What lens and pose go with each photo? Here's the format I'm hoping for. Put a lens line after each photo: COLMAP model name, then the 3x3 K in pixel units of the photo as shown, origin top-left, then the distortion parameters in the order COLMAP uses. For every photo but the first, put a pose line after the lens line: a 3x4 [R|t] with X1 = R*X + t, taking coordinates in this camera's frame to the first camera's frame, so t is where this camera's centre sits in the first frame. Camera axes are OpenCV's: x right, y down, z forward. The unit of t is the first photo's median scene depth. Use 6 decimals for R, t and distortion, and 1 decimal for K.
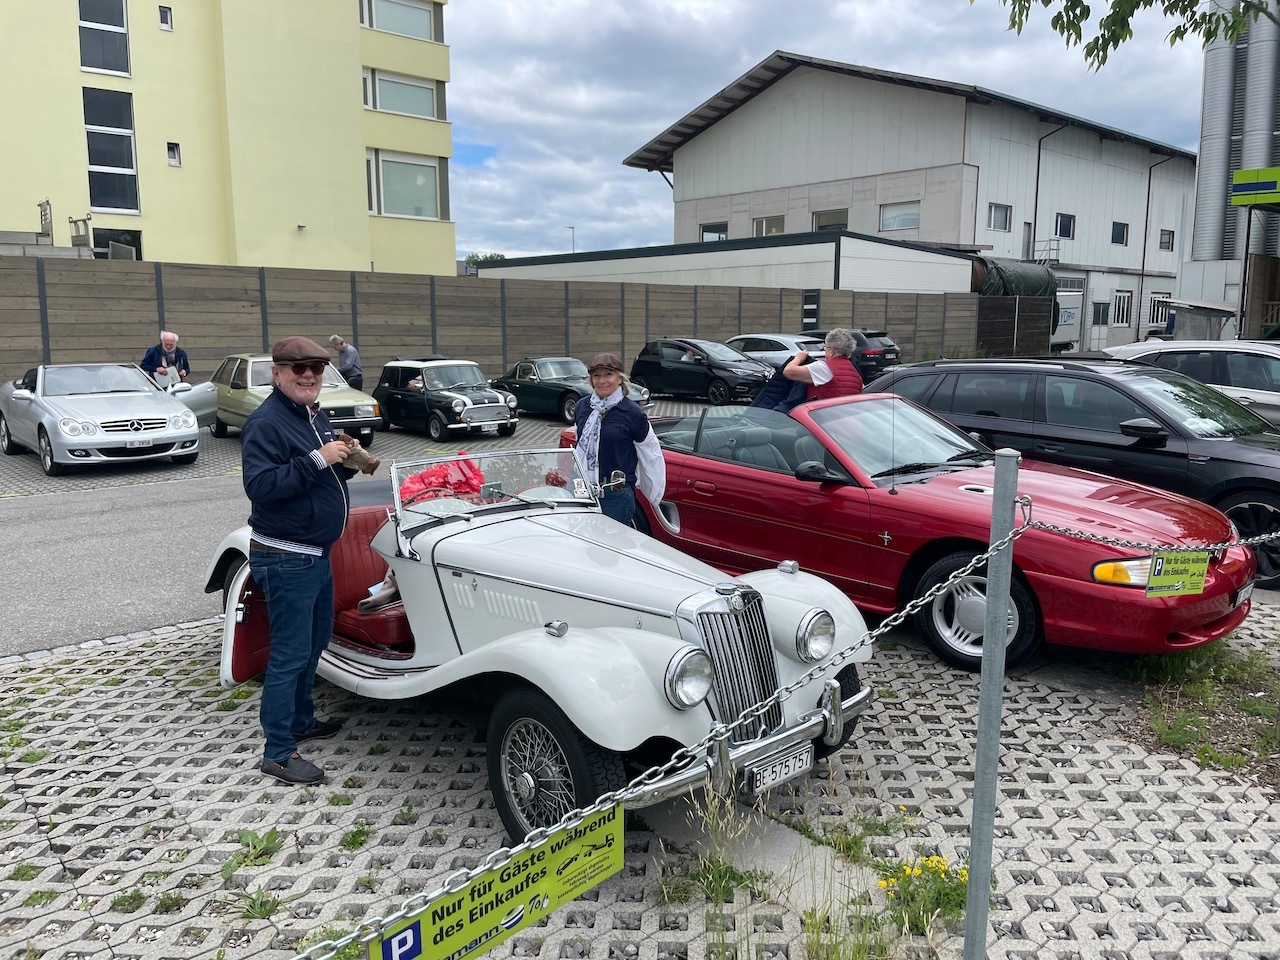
lens RADIAL K [[982.5, 0, 640.0], [0, 982.5, 480.0], [0, 0, 1]] dist [0.099013, -0.130780]
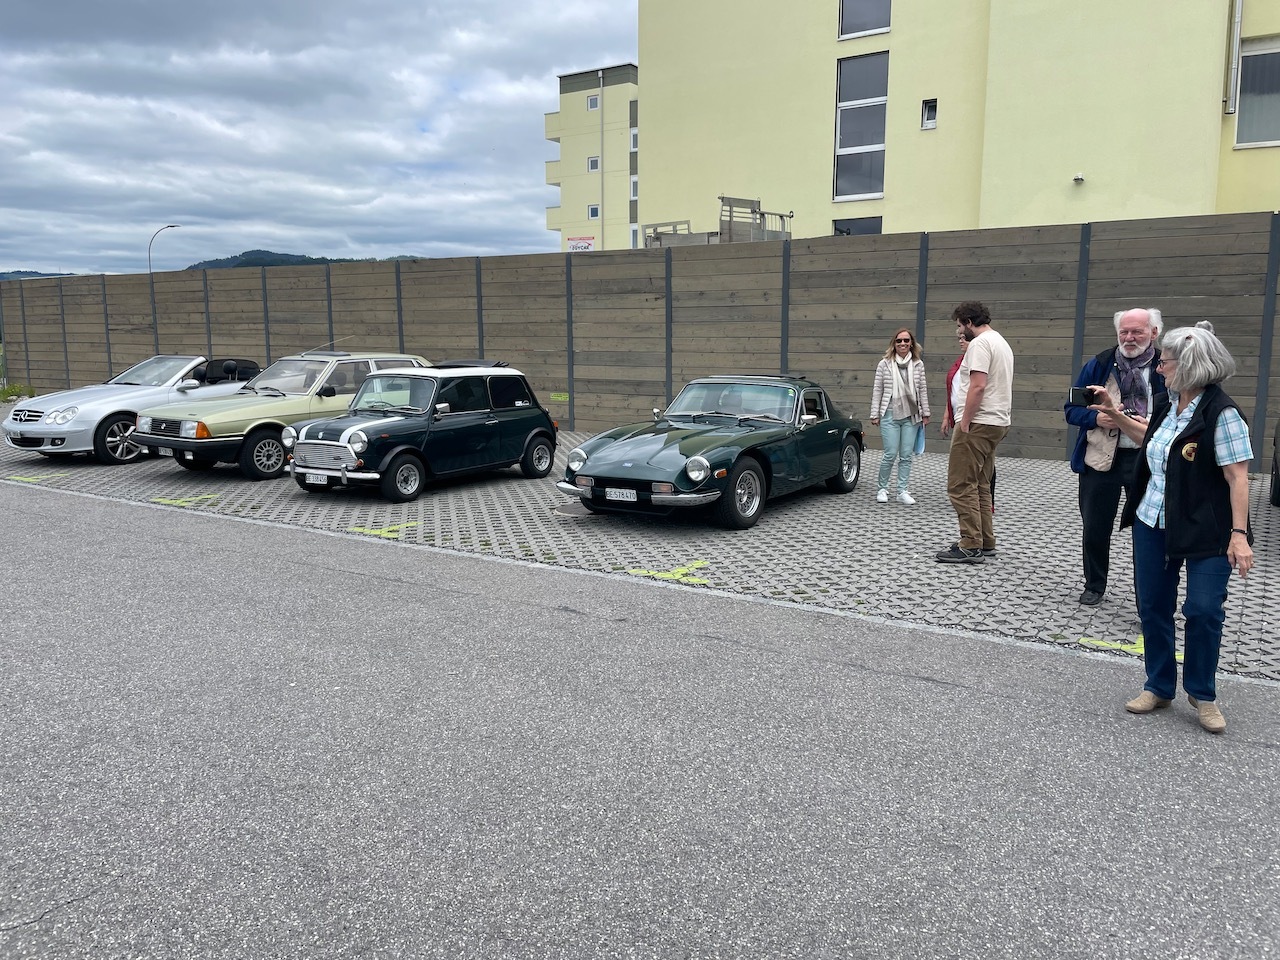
lens RADIAL K [[982.5, 0, 640.0], [0, 982.5, 480.0], [0, 0, 1]] dist [0.099013, -0.130780]
pose [[0.256596, 0.137844, -0.956639, 0.348470], [-0.151972, 0.983220, 0.100911, -0.105818], [0.954496, 0.119489, 0.273239, 0.754990]]
